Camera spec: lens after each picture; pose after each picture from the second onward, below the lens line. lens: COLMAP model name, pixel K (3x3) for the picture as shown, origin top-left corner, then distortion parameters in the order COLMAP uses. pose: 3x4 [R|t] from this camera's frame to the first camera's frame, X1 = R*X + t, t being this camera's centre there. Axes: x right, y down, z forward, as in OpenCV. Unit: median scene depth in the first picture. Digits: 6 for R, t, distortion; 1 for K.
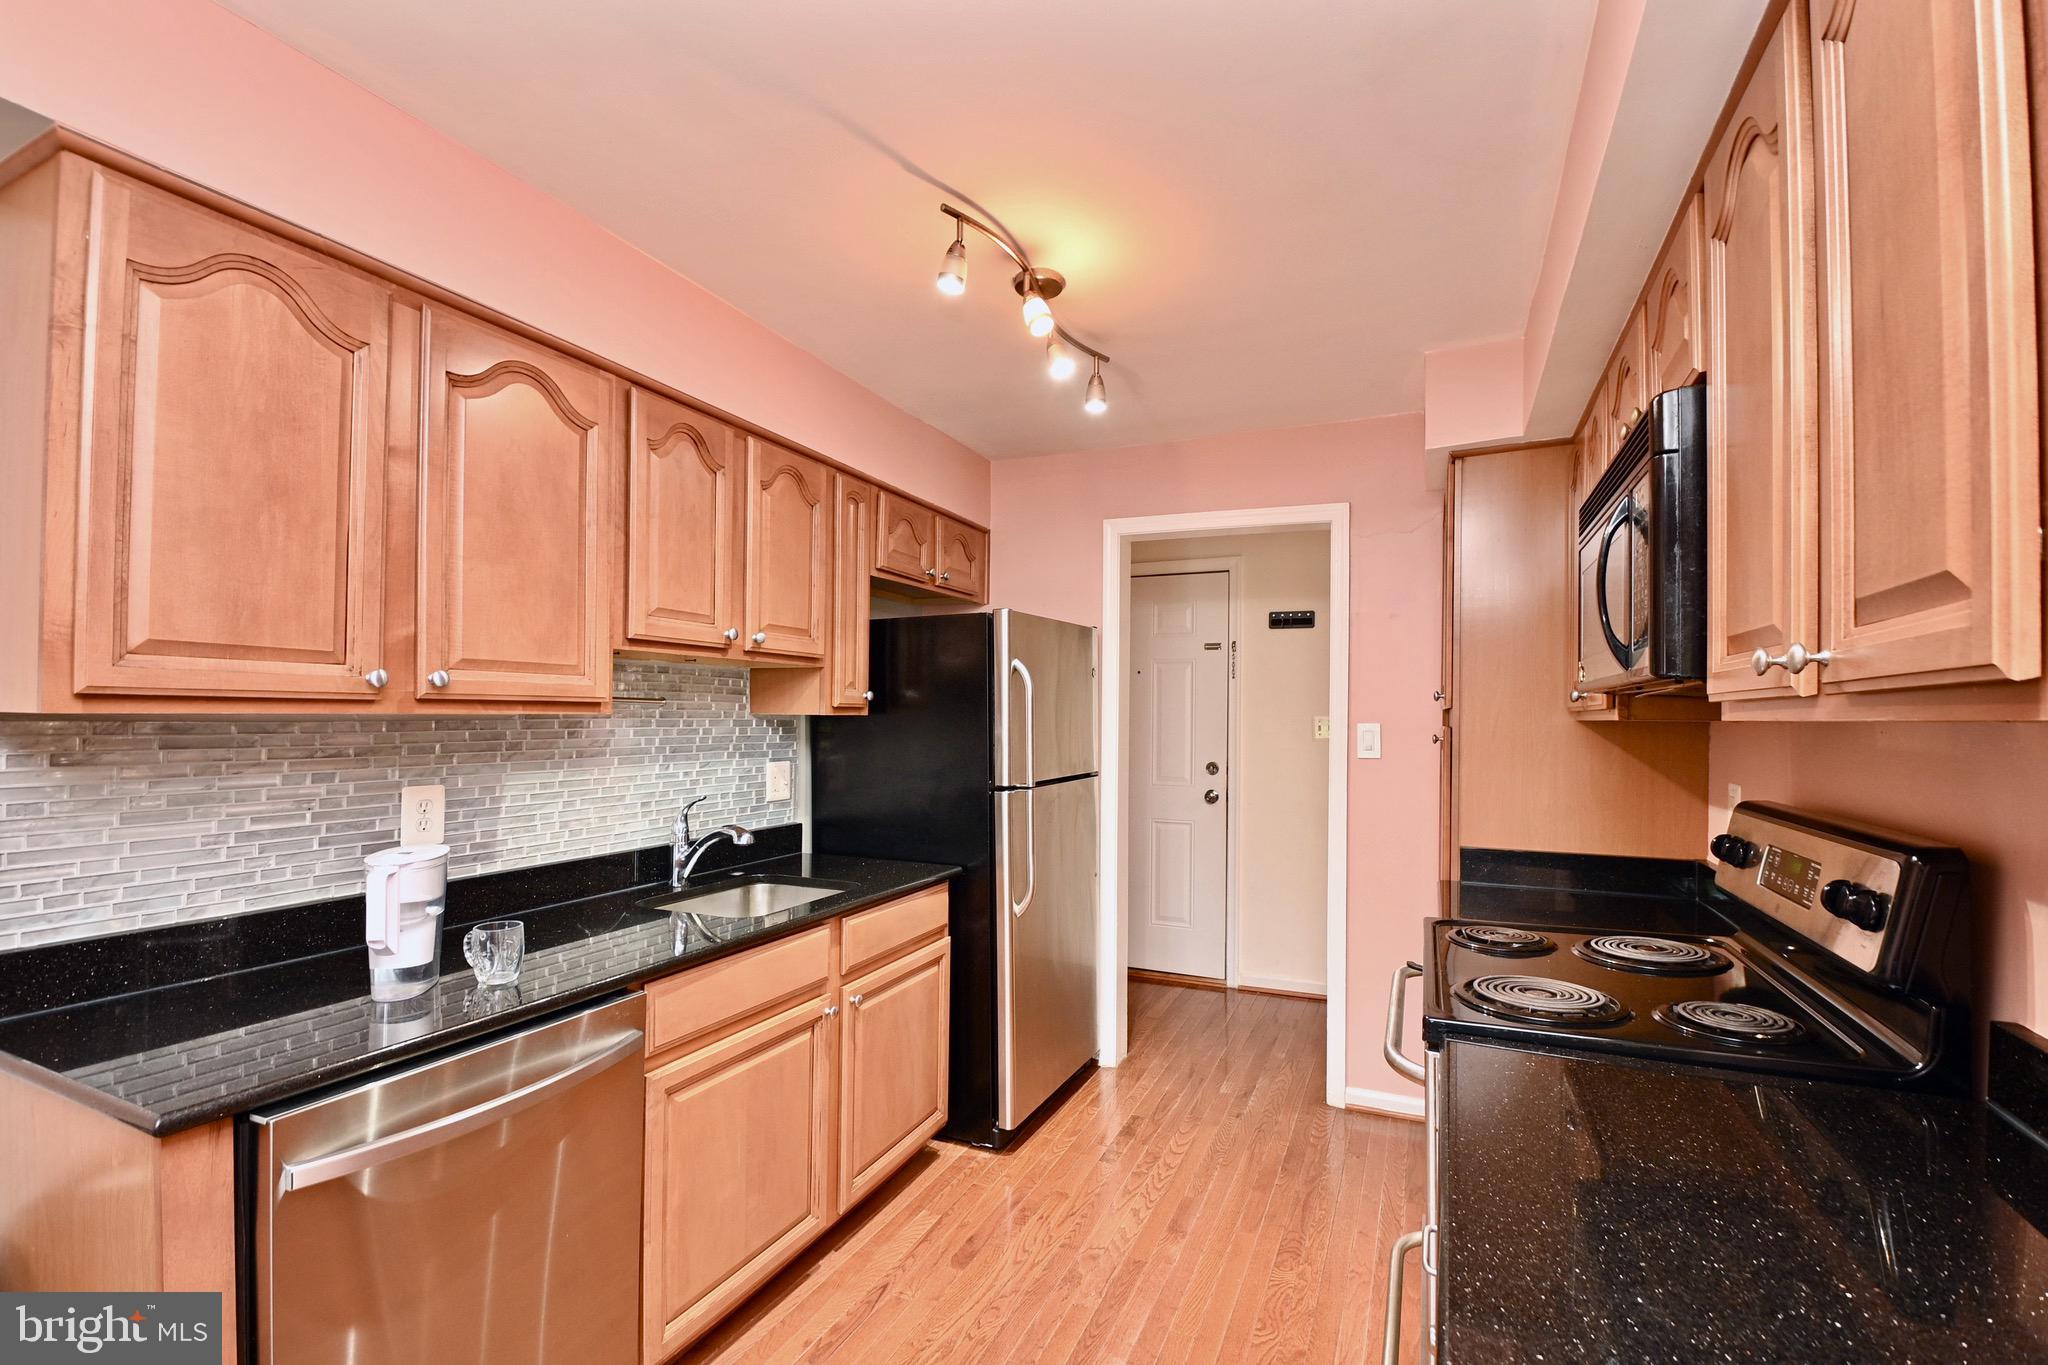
lens RADIAL K [[897.5, 0, 1039.9], [0, 897.5, 712.1], [0, 0, 1]] dist [0.017400, -0.023625]
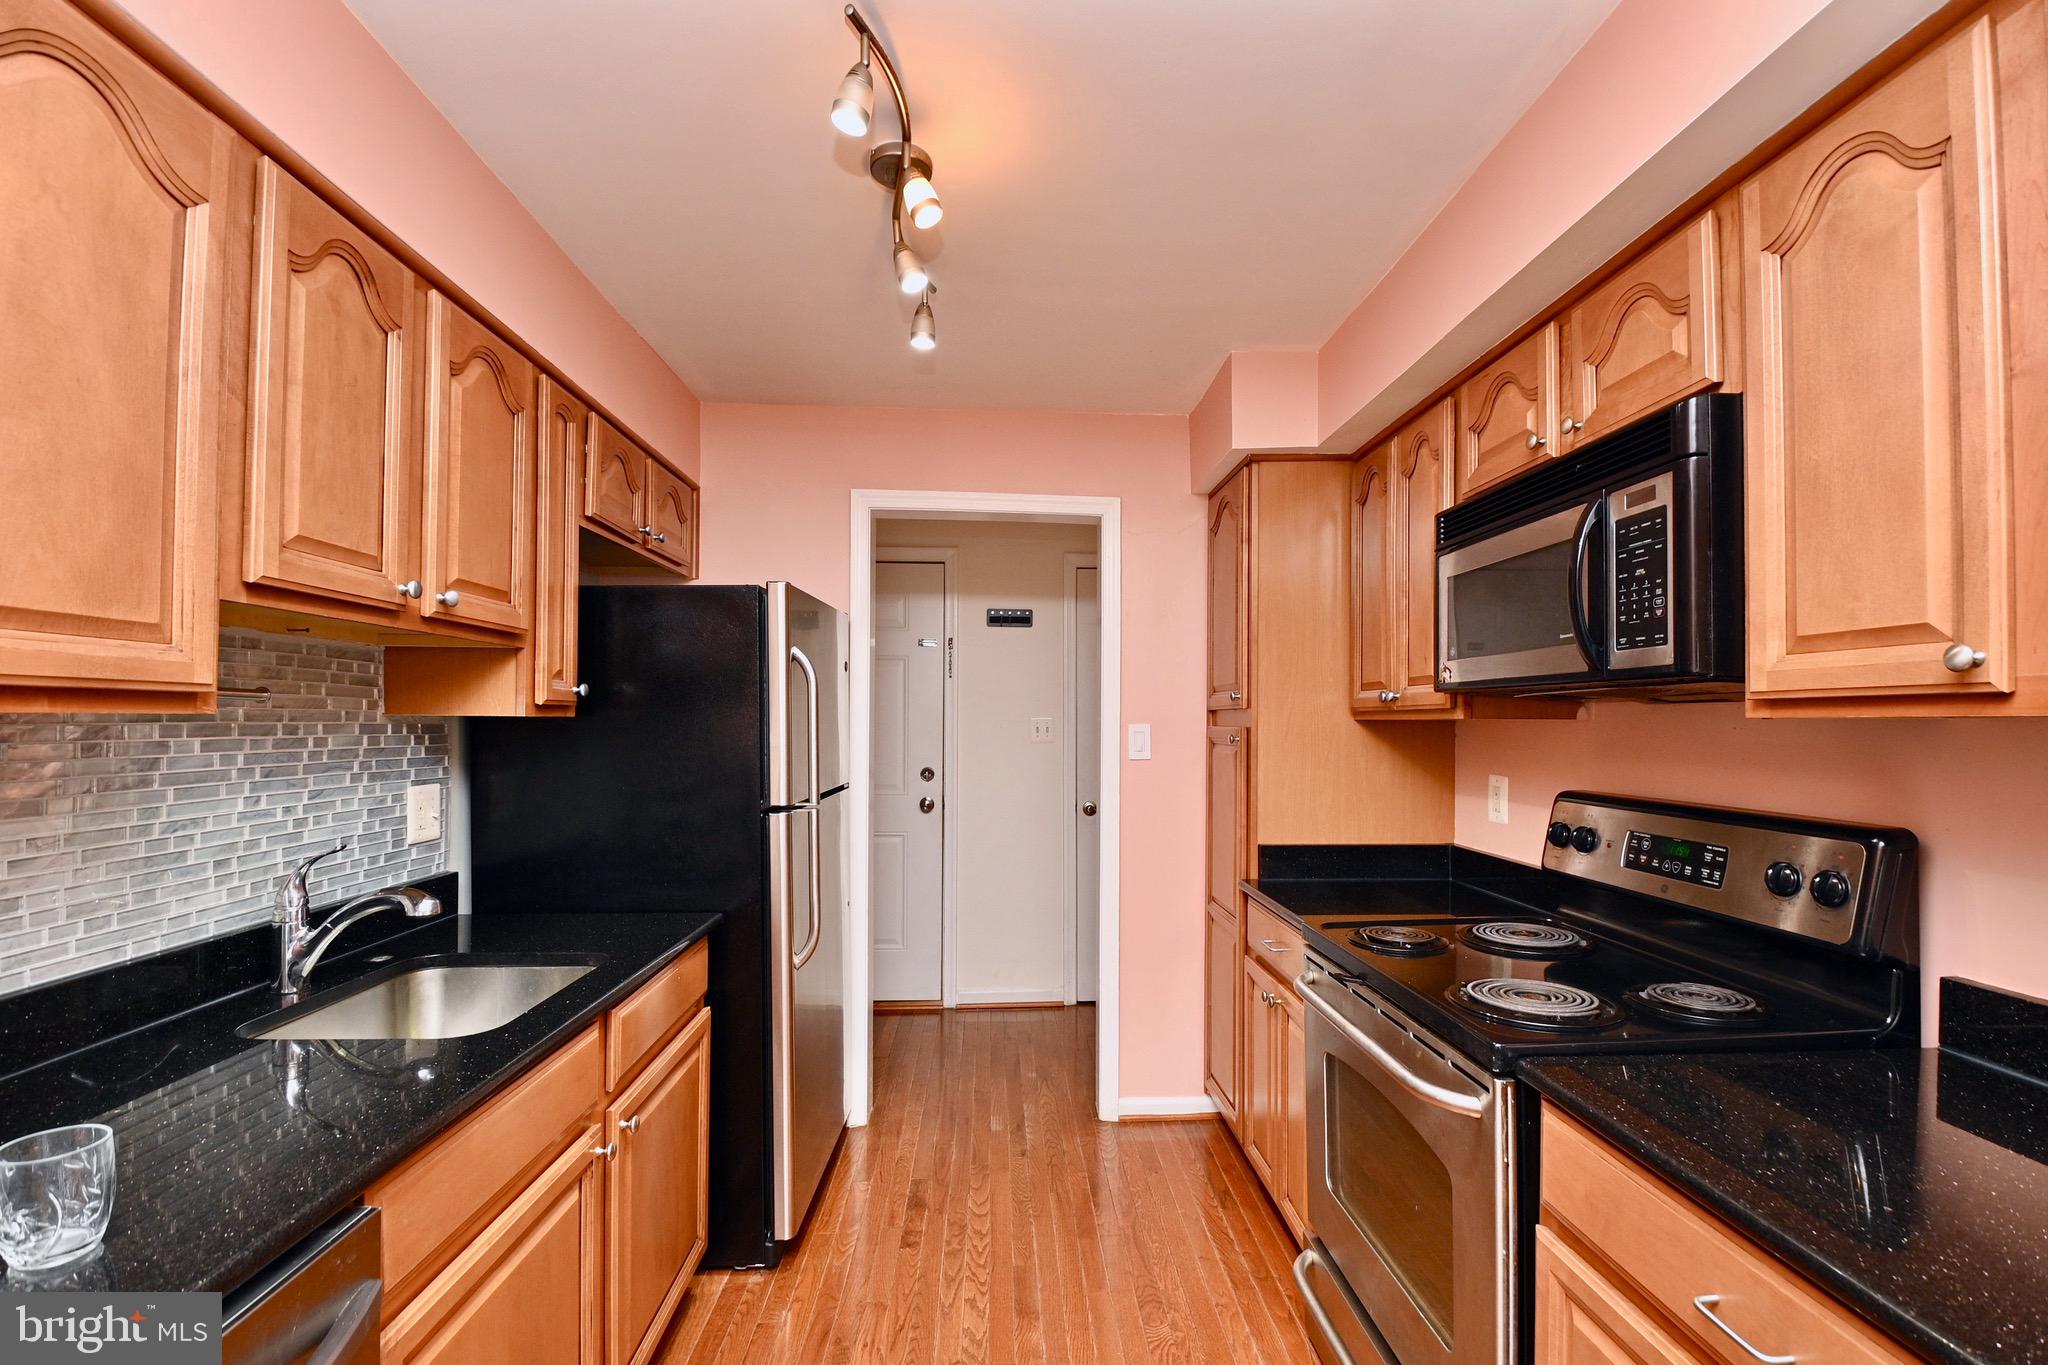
lens RADIAL K [[897.5, 0, 1039.9], [0, 897.5, 712.1], [0, 0, 1]] dist [0.017400, -0.023625]
pose [[0.894098, 0.000449, 0.447871, -0.193327], [0.000900, 0.999996, -0.002800, 0.002284], [-0.447870, 0.002907, 0.894094, 0.191587]]
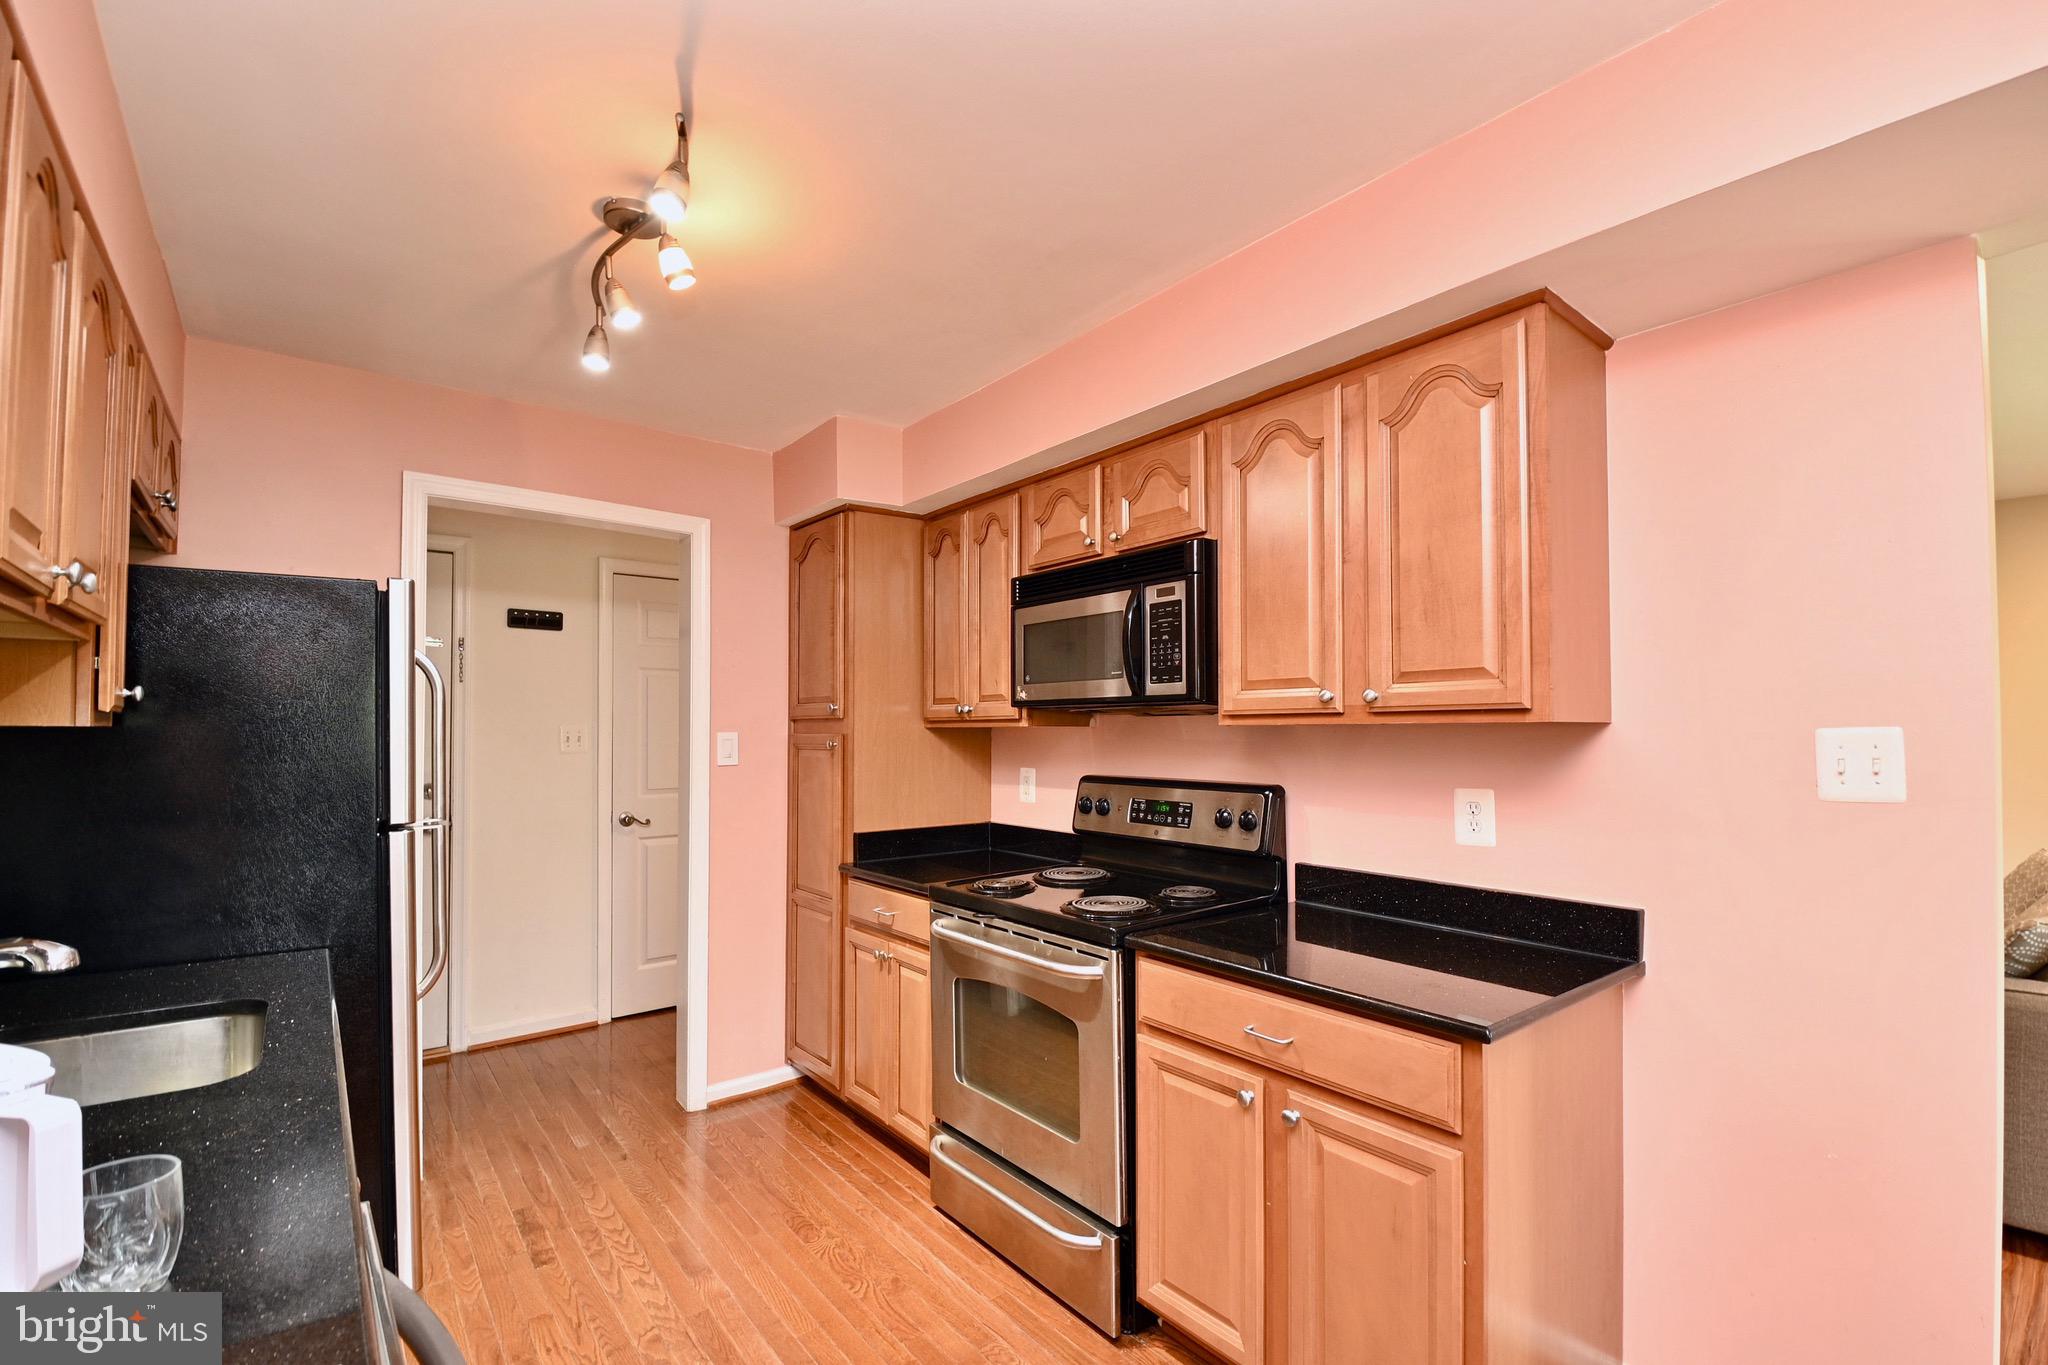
lens RADIAL K [[897.5, 0, 1039.9], [0, 897.5, 712.1], [0, 0, 1]] dist [0.017400, -0.023625]
pose [[0.458312, 0.009883, 0.888736, -0.455889], [0.001289, 0.999930, -0.011784, 0.001870], [-0.888790, 0.006546, 0.458267, 0.213264]]
